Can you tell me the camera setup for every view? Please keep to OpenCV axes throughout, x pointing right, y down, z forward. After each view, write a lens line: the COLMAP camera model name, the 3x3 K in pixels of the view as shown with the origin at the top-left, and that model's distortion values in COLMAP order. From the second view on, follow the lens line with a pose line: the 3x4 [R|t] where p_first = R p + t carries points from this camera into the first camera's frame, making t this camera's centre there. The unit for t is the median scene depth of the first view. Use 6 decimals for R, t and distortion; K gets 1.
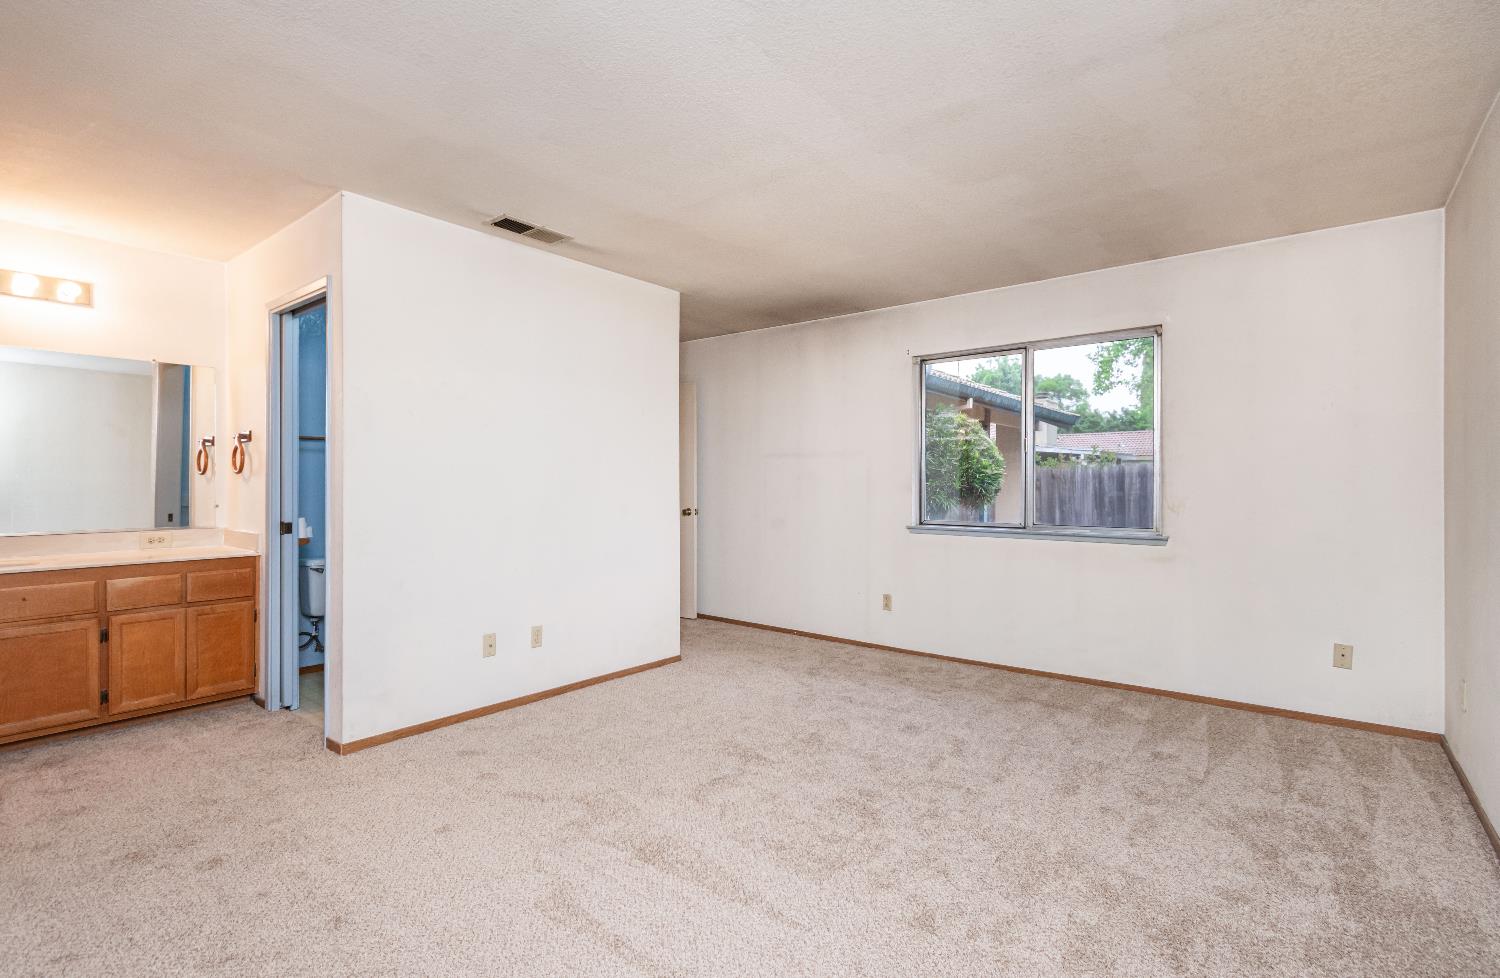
lens RADIAL K [[697.1, 0, 750.0], [0, 697.1, 489.0], [0, 0, 1]] dist [-0.000629, -0.000316]
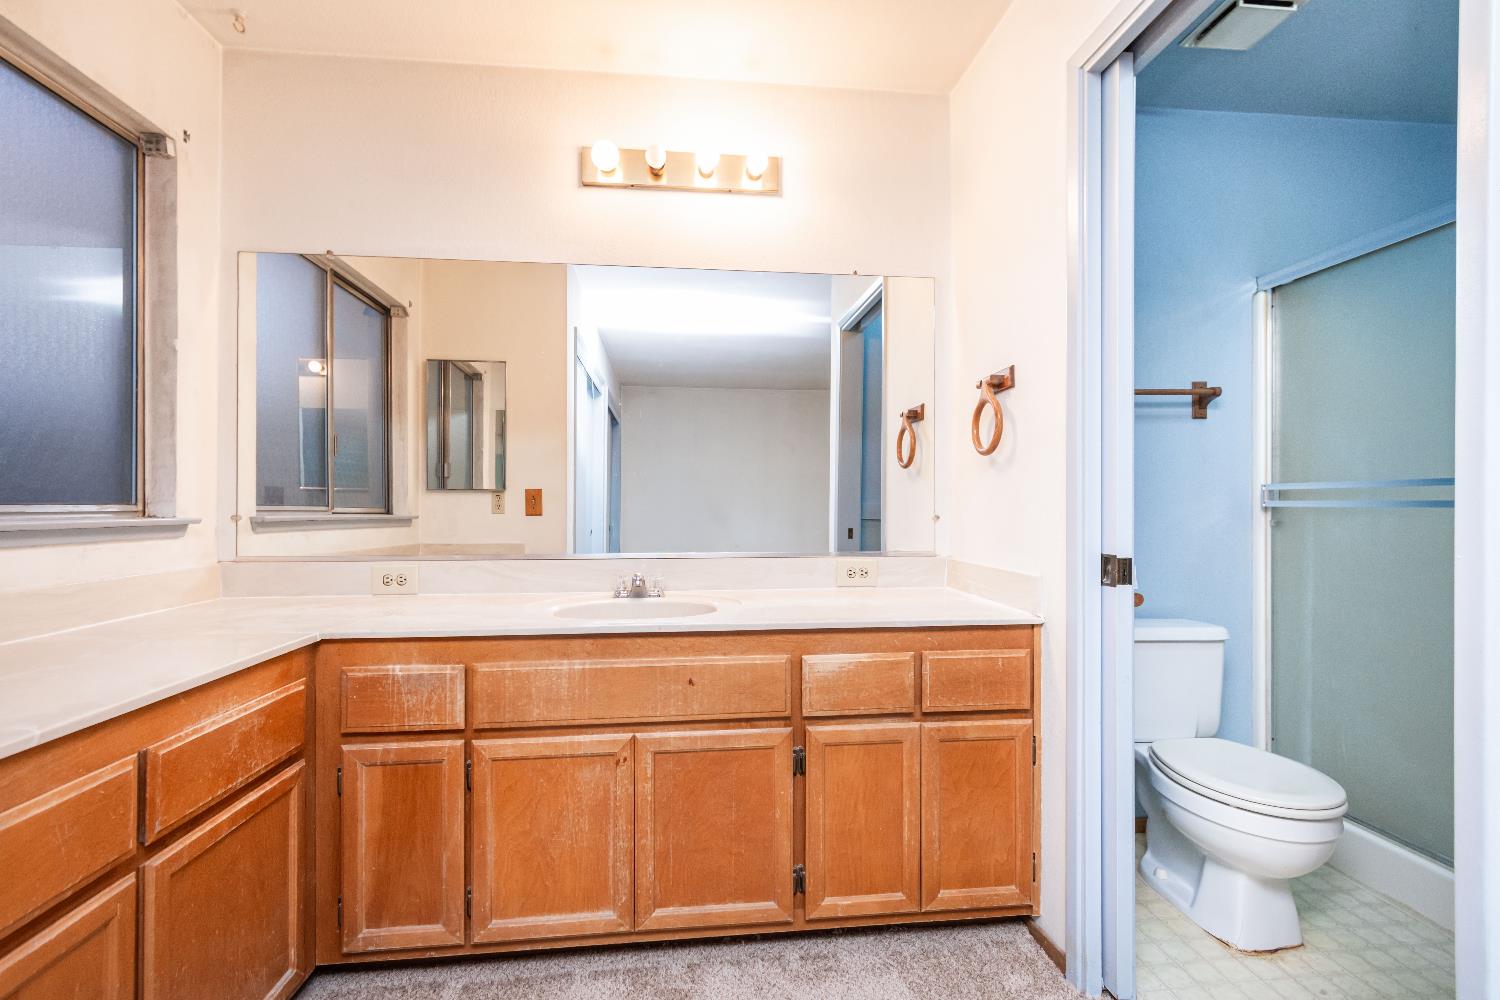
lens RADIAL K [[678.5, 0, 750.0], [0, 678.5, 500.0], [0, 0, 1]] dist [0.013746, -0.000131]
pose [[0.708208, -0.005316, -0.705984, -0.555768], [-0.005039, 0.999908, -0.012584, 0.020699], [0.705986, 0.012470, 0.708116, 0.573221]]
